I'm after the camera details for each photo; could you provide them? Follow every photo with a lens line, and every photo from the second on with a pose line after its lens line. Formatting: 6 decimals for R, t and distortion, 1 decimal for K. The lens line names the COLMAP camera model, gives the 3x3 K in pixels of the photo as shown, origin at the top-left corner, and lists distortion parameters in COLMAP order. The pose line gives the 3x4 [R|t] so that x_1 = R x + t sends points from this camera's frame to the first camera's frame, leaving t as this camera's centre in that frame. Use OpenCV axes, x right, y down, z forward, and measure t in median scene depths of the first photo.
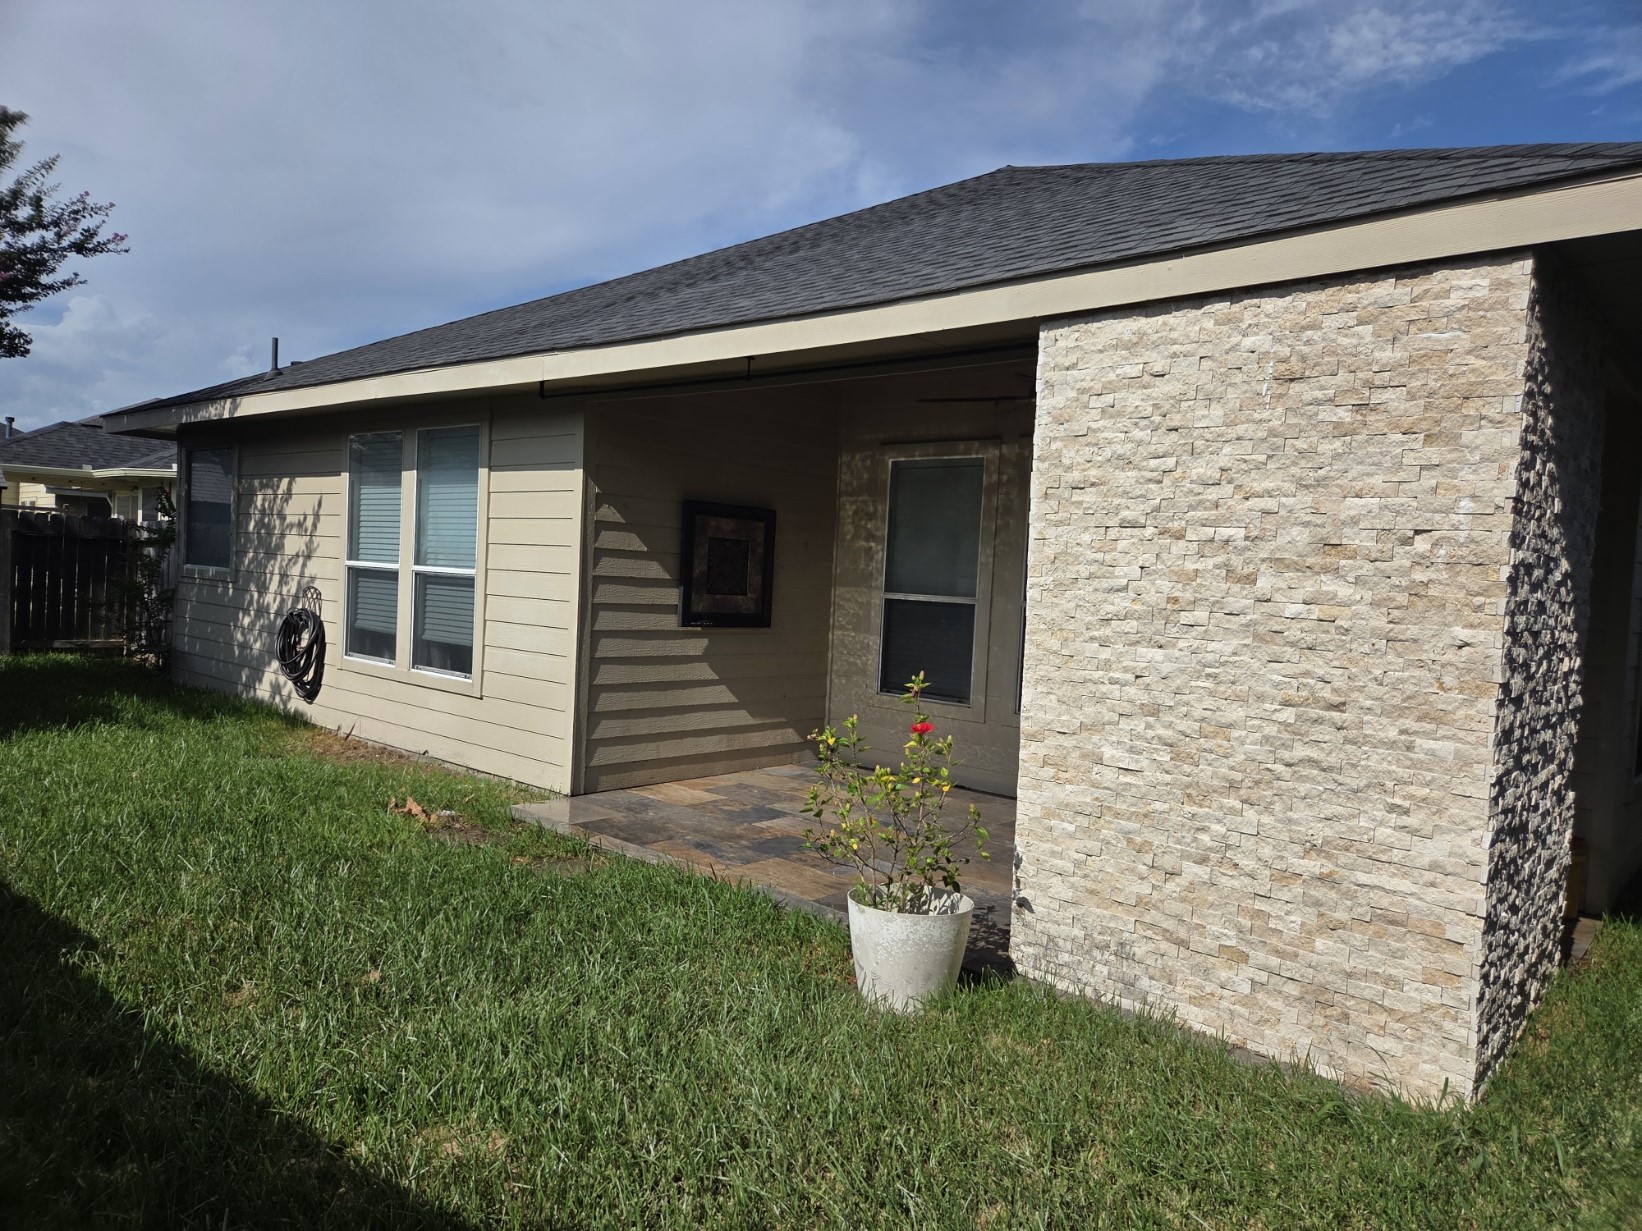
lens RADIAL K [[1094.7, 0, 822.0], [0, 1094.7, 609.5], [0, 0, 1]] dist [0.063802, -0.046232]
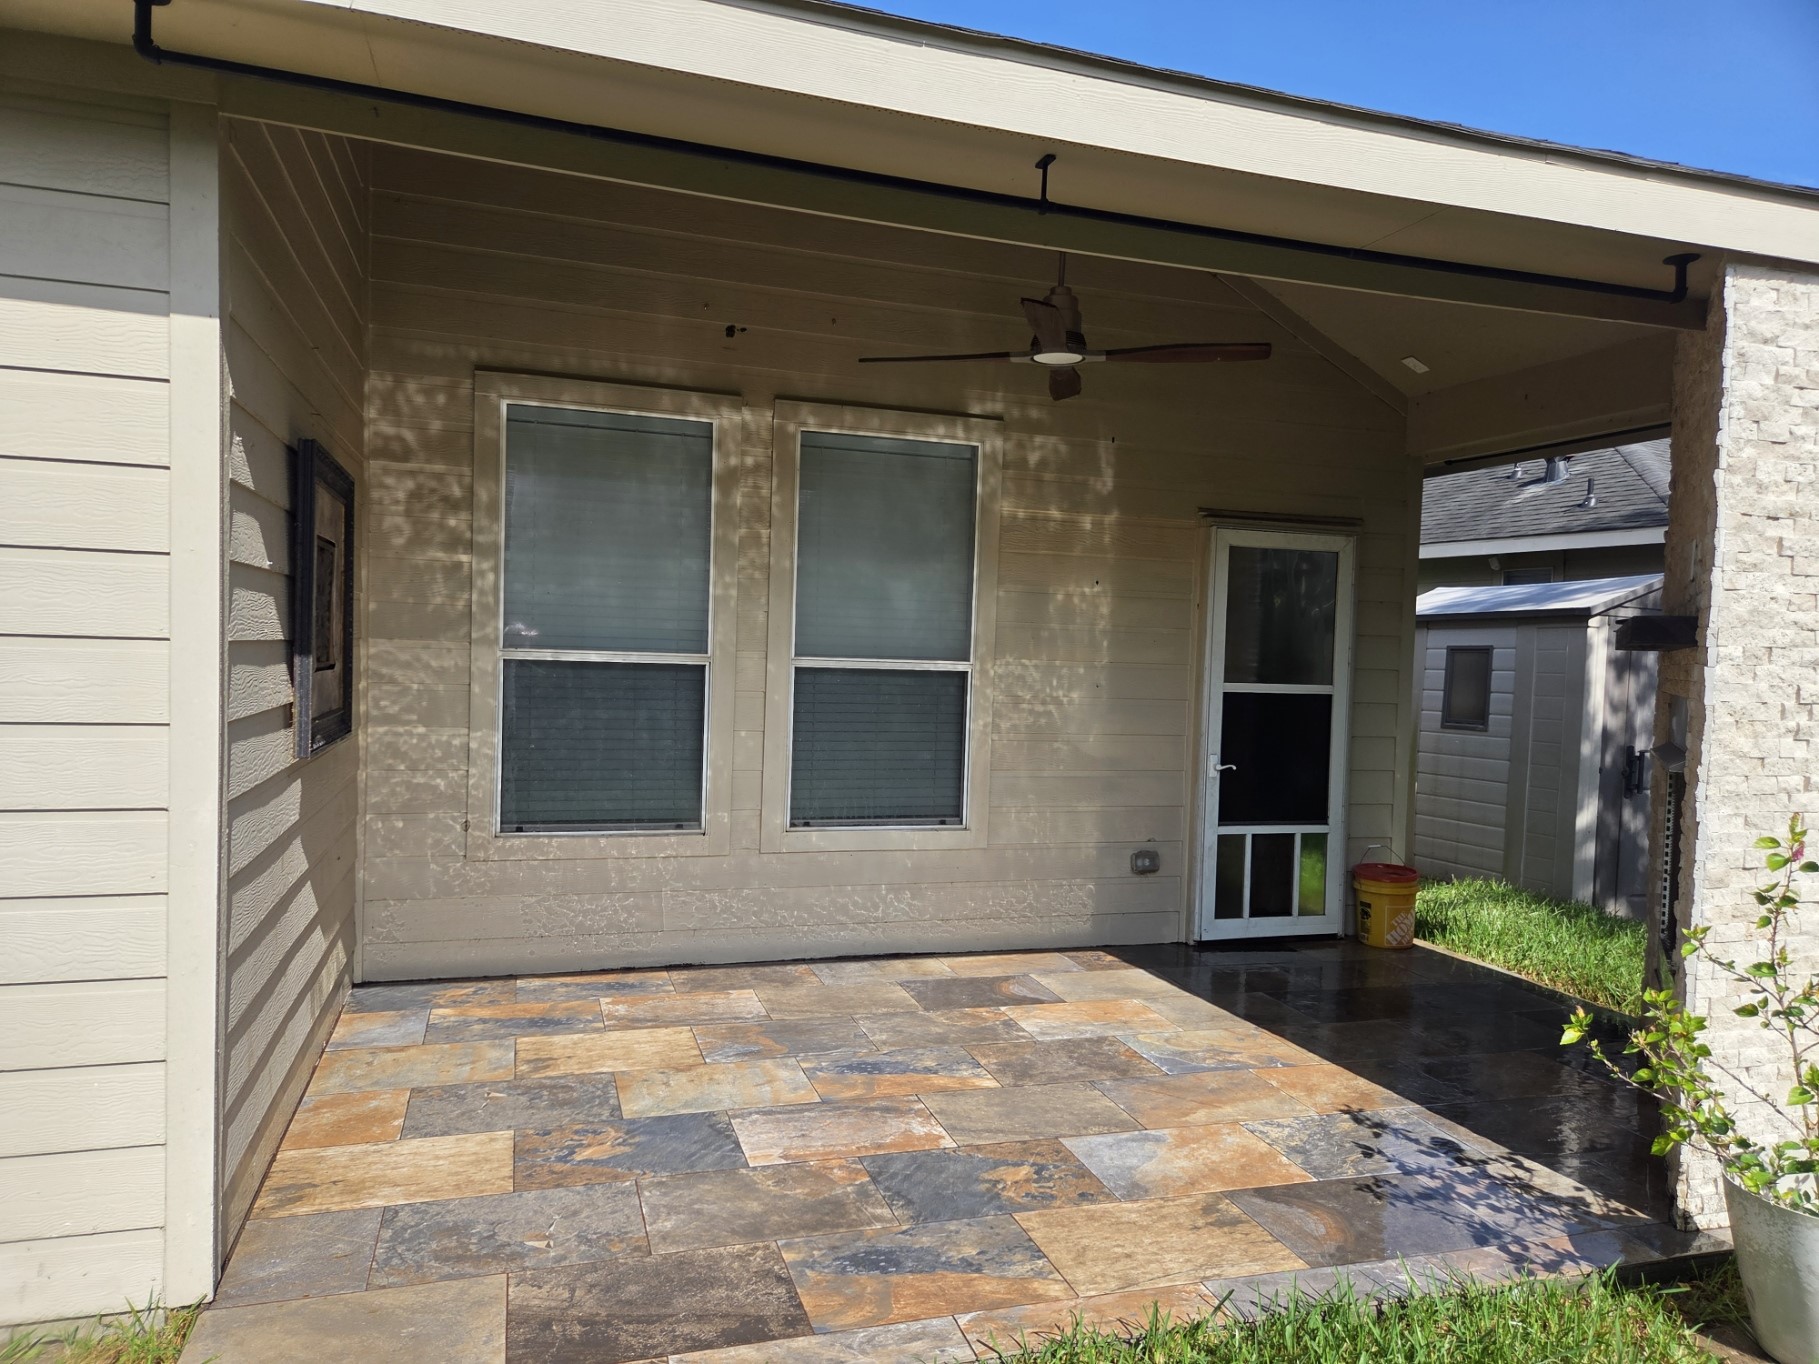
lens RADIAL K [[1212.7, 0, 890.7], [0, 1212.7, 685.0], [0, 0, 1]] dist [0.063802, -0.046232]
pose [[0.516160, -0.061705, 0.854267, -0.480060], [0.018672, 0.997975, 0.060803, -0.041177], [-0.856289, -0.015433, 0.516267, 0.701356]]
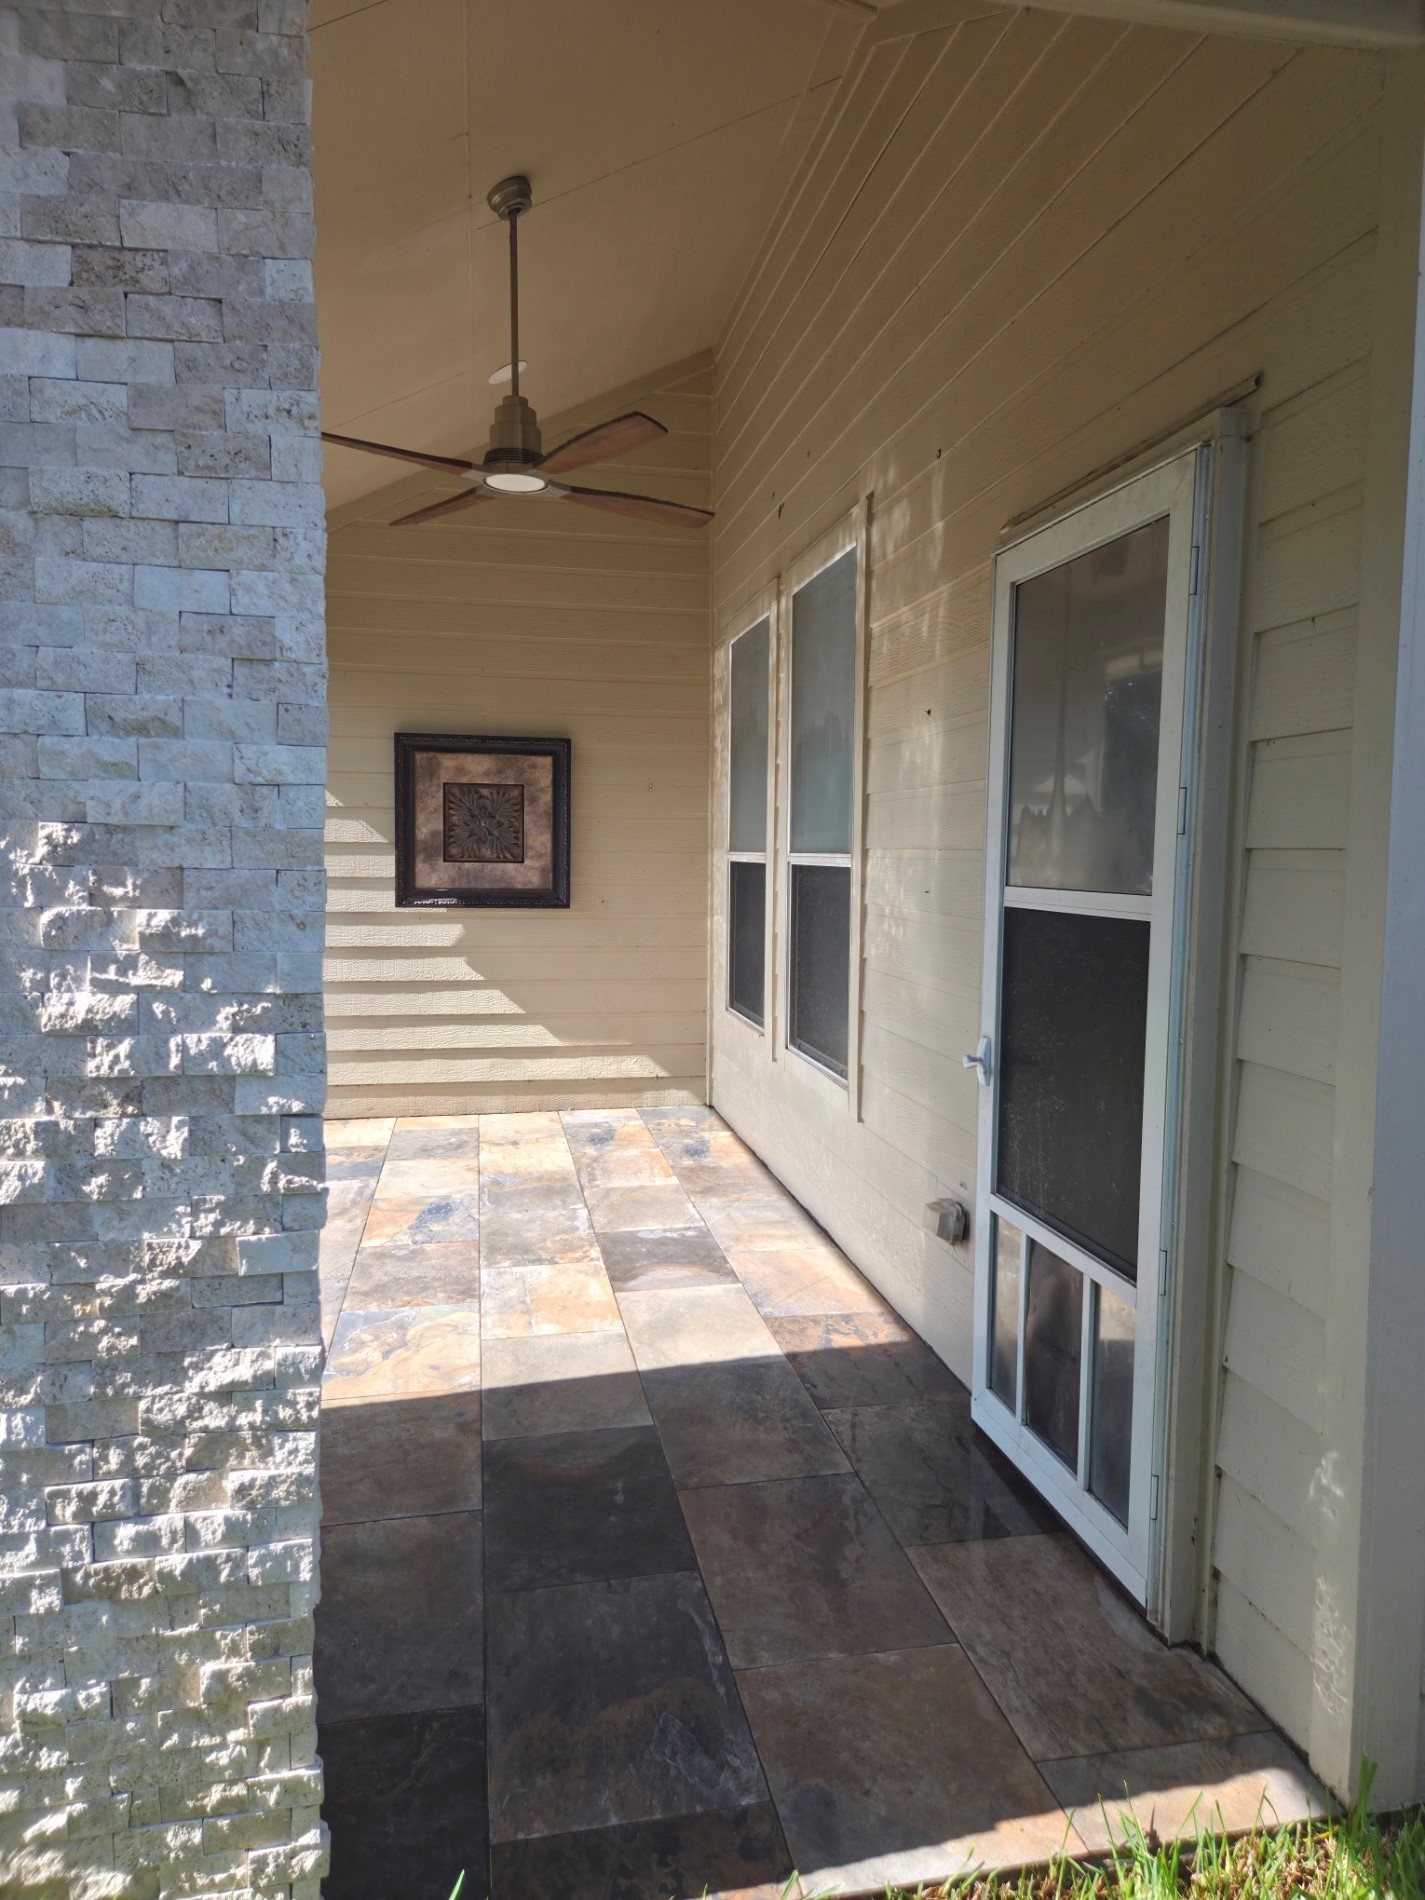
lens RADIAL K [[1266.7, 0, 727.1], [0, 1266.7, 932.6], [0, 0, 1]] dist [0.063802, -0.046232]
pose [[0.798784, -0.002130, -0.601615, 0.672993], [0.011635, 0.999861, 0.011908, 0.030222], [0.601506, -0.016511, 0.798698, 0.540796]]
